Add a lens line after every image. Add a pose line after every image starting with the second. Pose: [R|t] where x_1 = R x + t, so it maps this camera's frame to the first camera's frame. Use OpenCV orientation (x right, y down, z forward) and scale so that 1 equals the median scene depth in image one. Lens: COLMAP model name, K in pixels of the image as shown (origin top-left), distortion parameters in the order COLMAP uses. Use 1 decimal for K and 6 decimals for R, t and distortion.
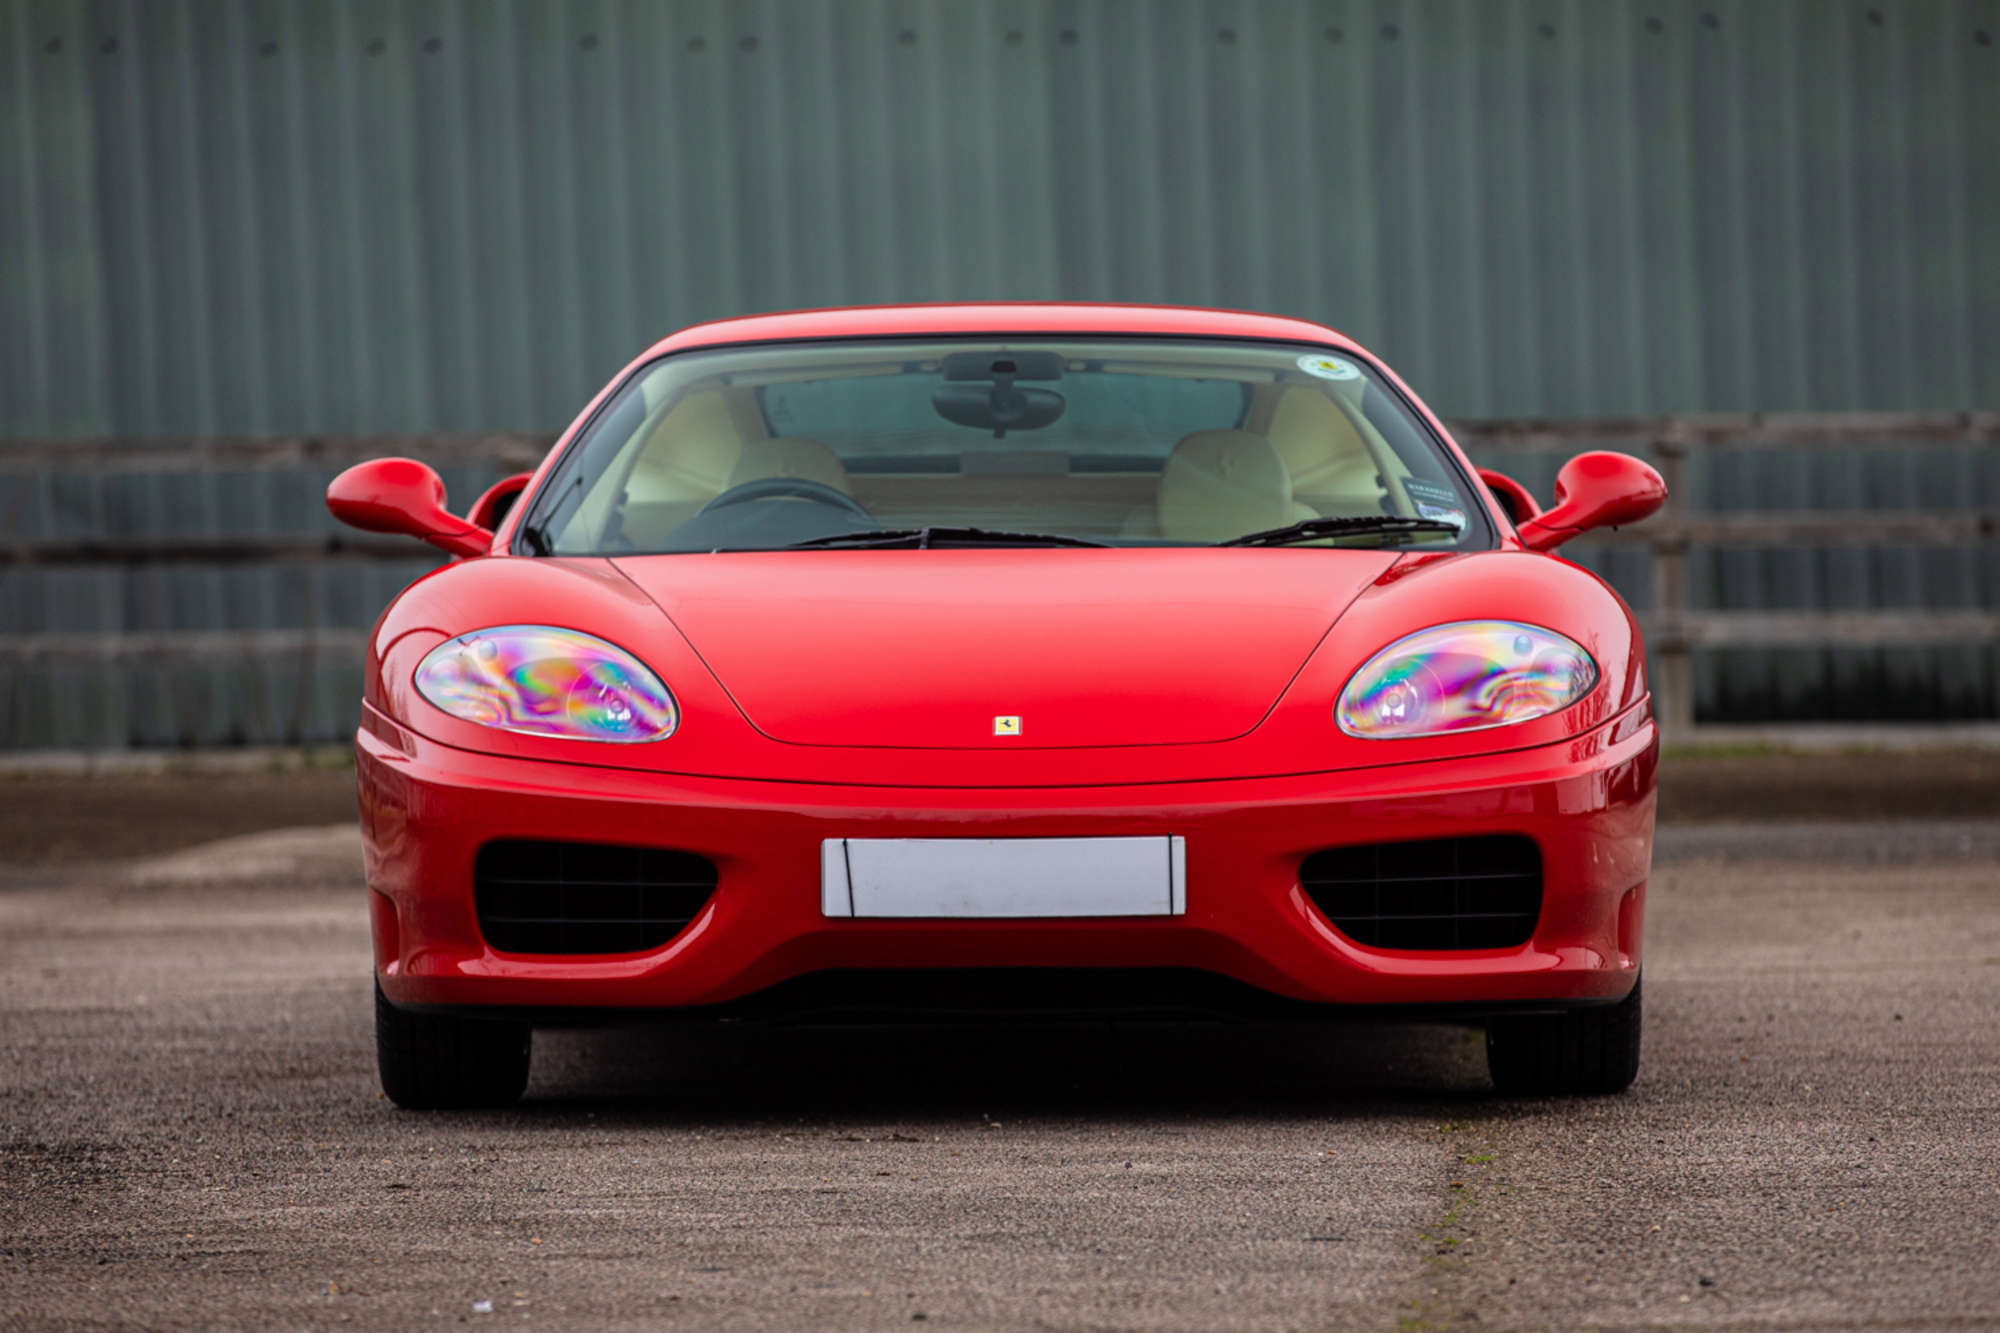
lens RADIAL K [[11315.0, 0, 1000.0], [0, 11315.0, 666.5], [0, 0, 1]] dist [1.338529, 7.580232]
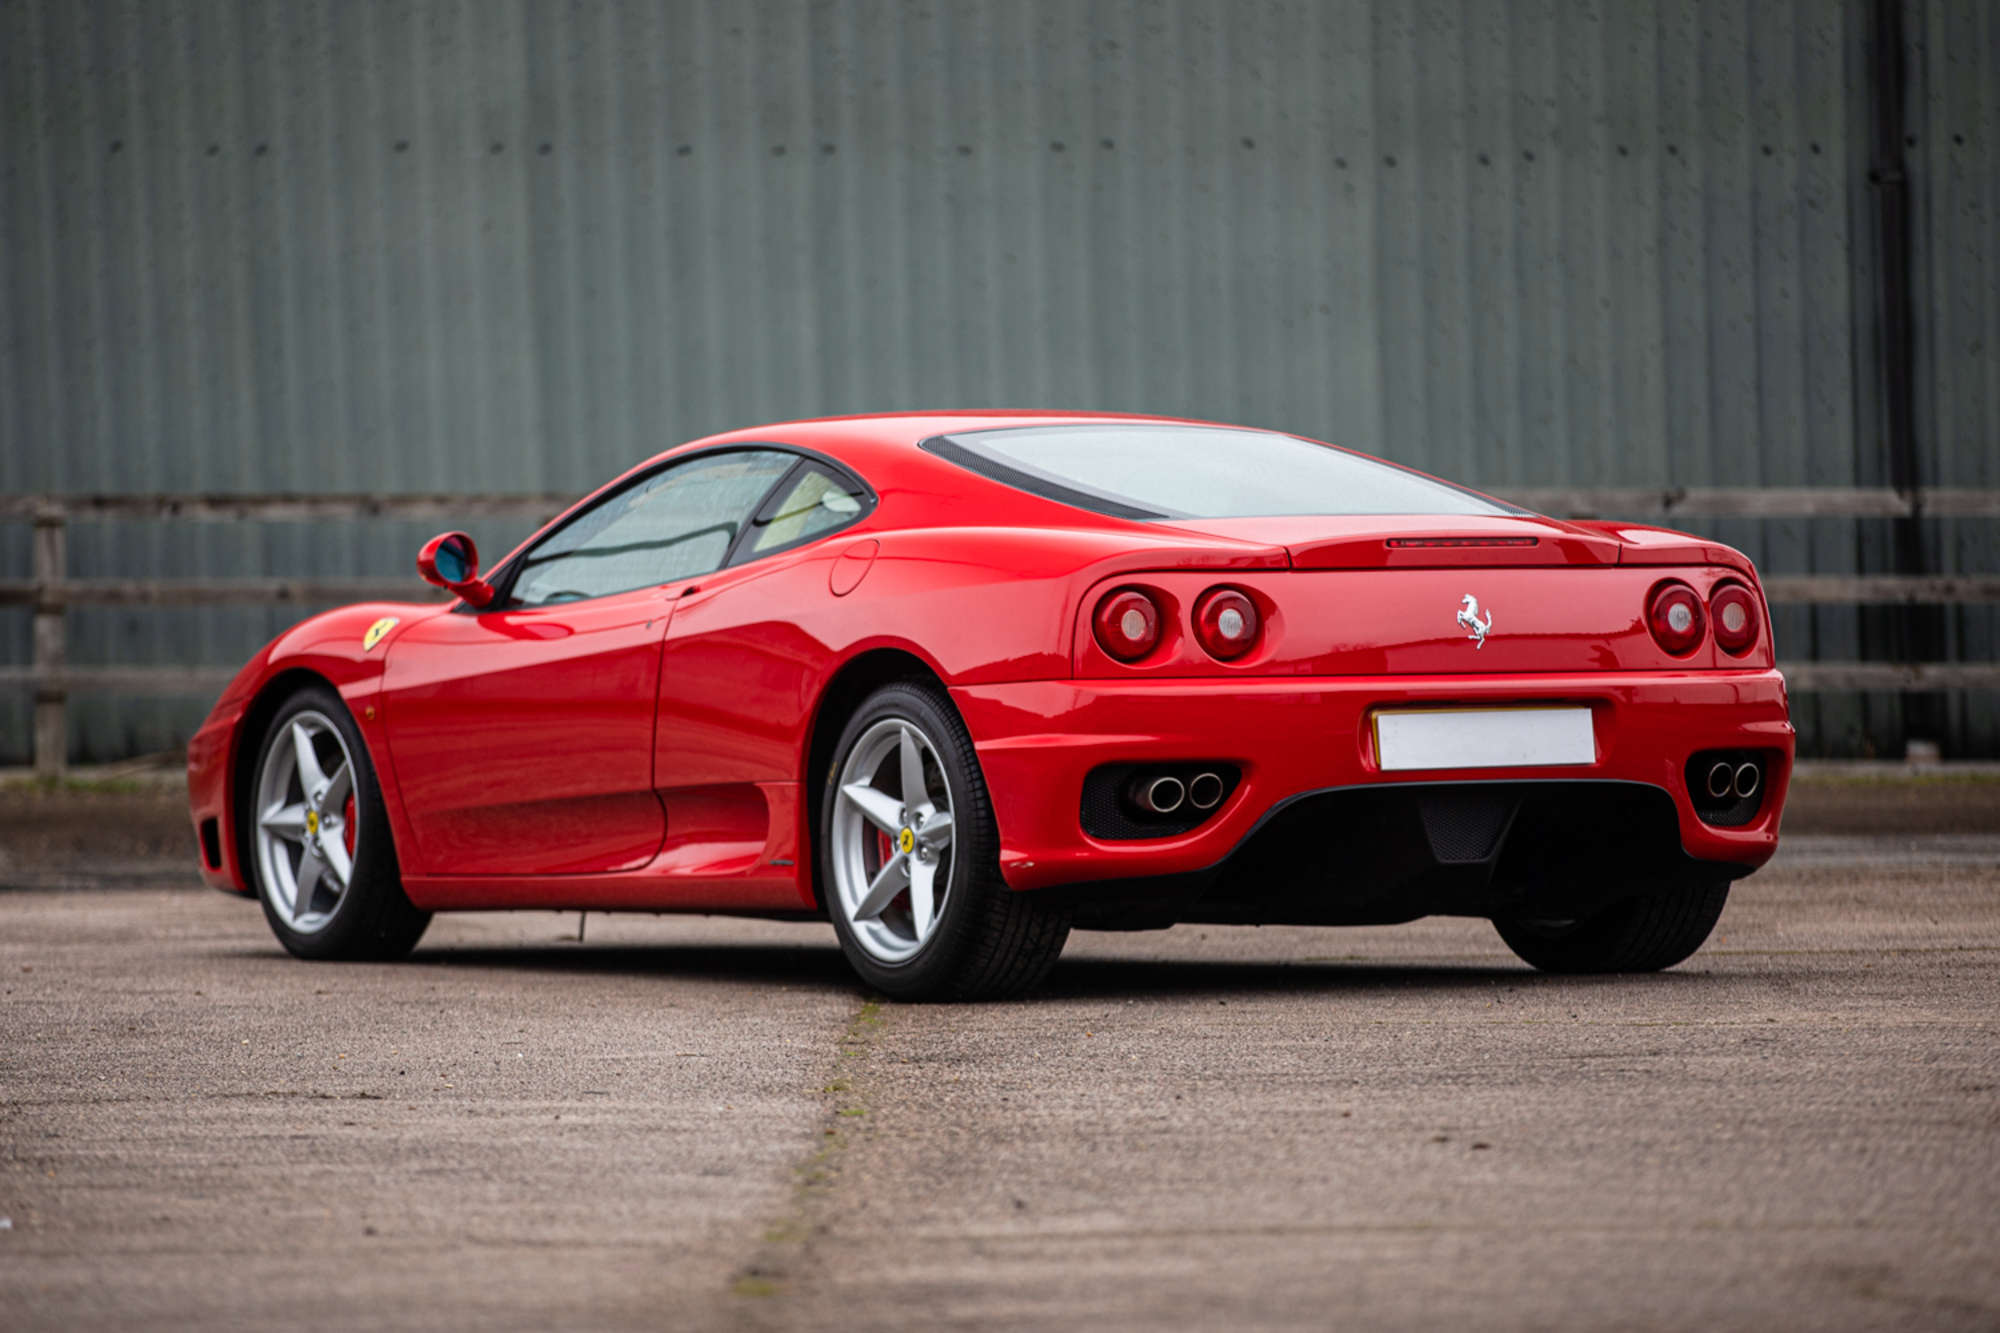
lens RADIAL K [[10724.2, 0, 921.3], [0, 10724.2, 666.5], [0, 0, 1]] dist [1.218235, 4.168721]
pose [[0.999272, 0.009173, 0.037023, 0.007650], [-0.008995, 0.999947, -0.004996, 0.002236], [-0.037067, 0.004659, 0.999302, -0.134051]]
